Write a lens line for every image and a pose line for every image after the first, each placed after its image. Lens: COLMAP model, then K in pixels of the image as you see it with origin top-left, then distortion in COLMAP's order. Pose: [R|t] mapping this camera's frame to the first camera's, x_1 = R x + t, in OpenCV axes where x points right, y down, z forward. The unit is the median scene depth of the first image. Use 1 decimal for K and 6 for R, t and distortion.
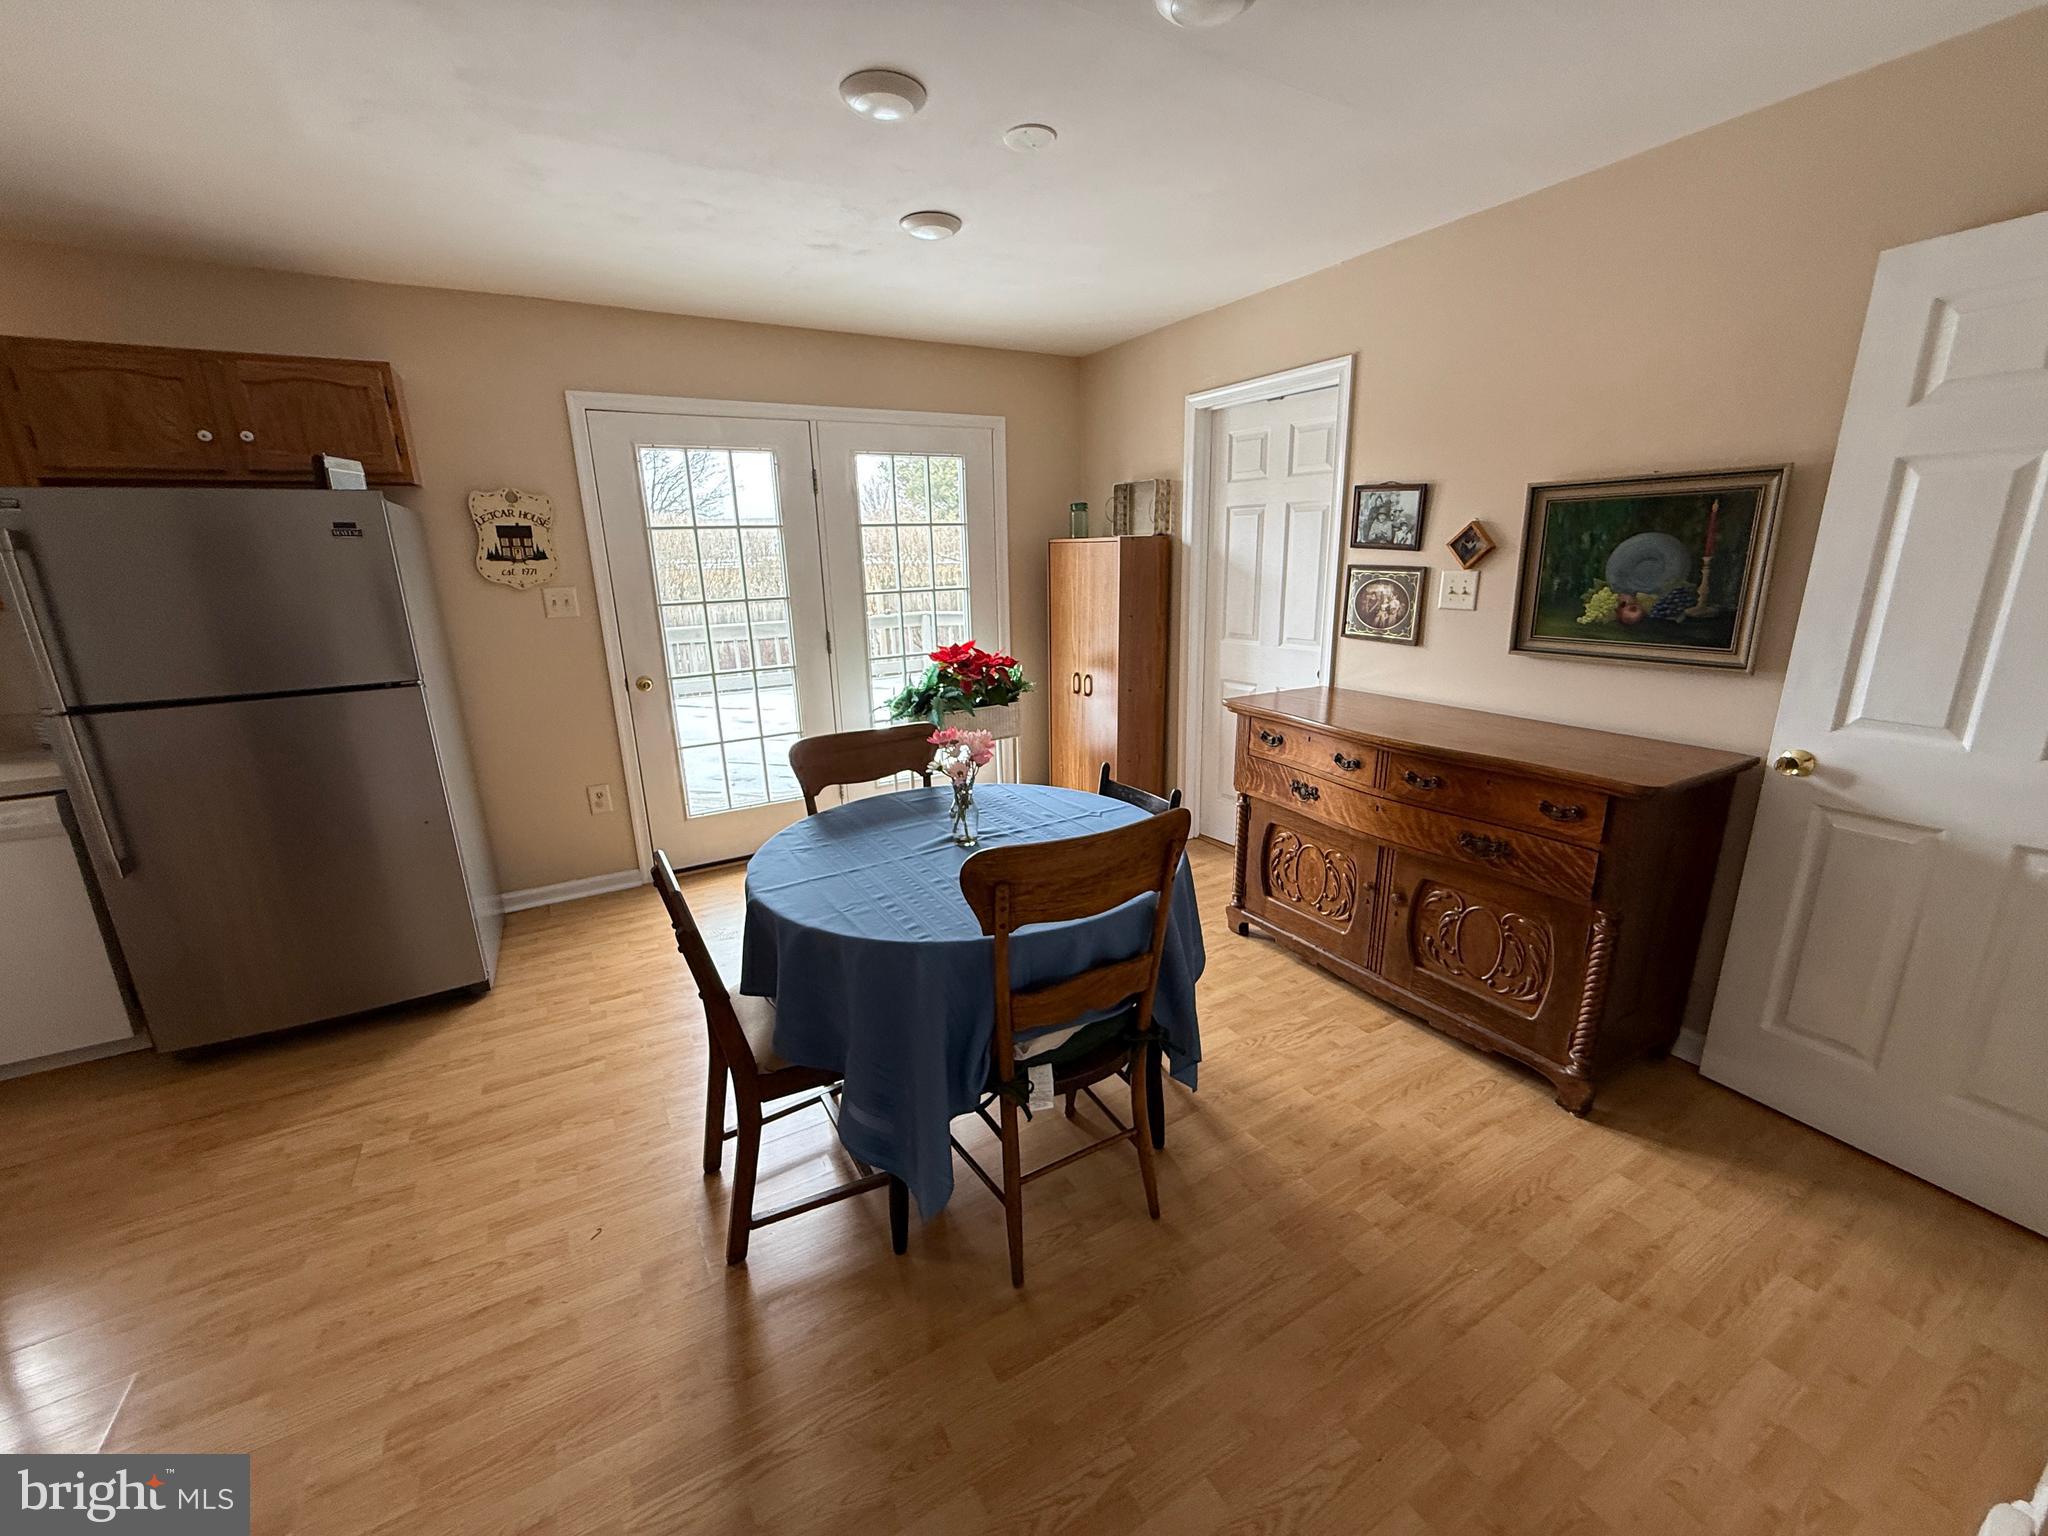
lens RADIAL K [[815.2, 0, 1018.8], [0, 815.2, 768.1], [0, 0, 1]] dist [-0.000182, 0.000006]
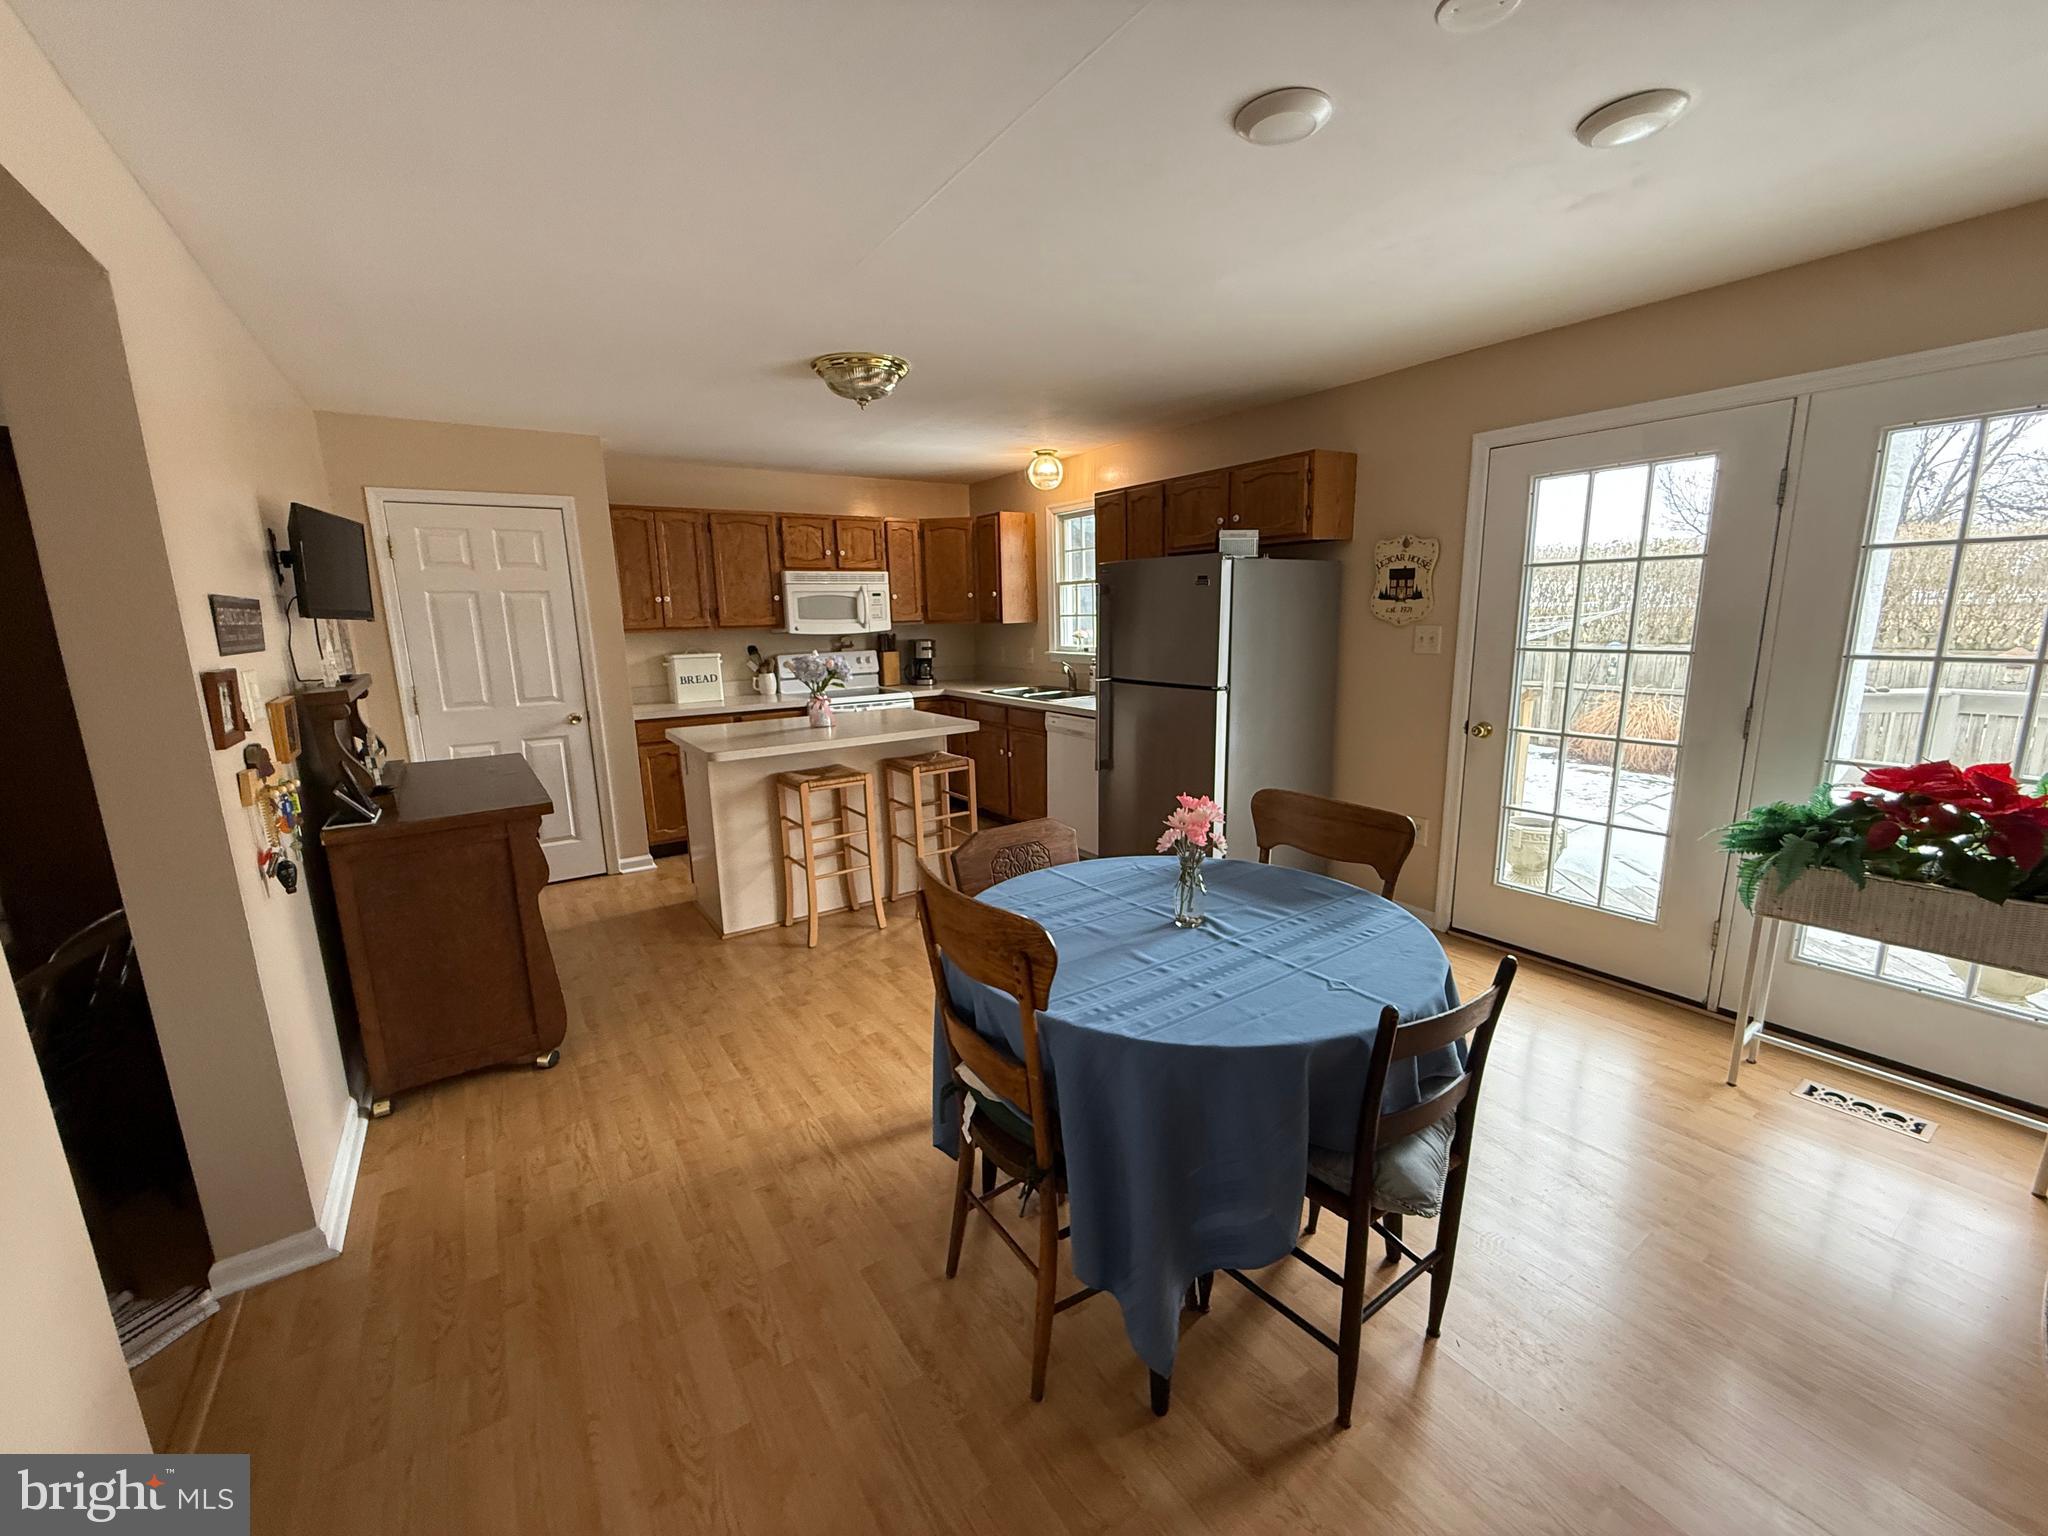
lens RADIAL K [[815.2, 0, 1018.3], [0, 815.2, 769.1], [0, 0, 1]] dist [-0.000182, 0.000006]
pose [[0.070731, 0.215046, -0.974039, 0.571085], [-0.240846, 0.951275, 0.192531, -0.148947], [0.967983, 0.220976, 0.119078, 0.500826]]
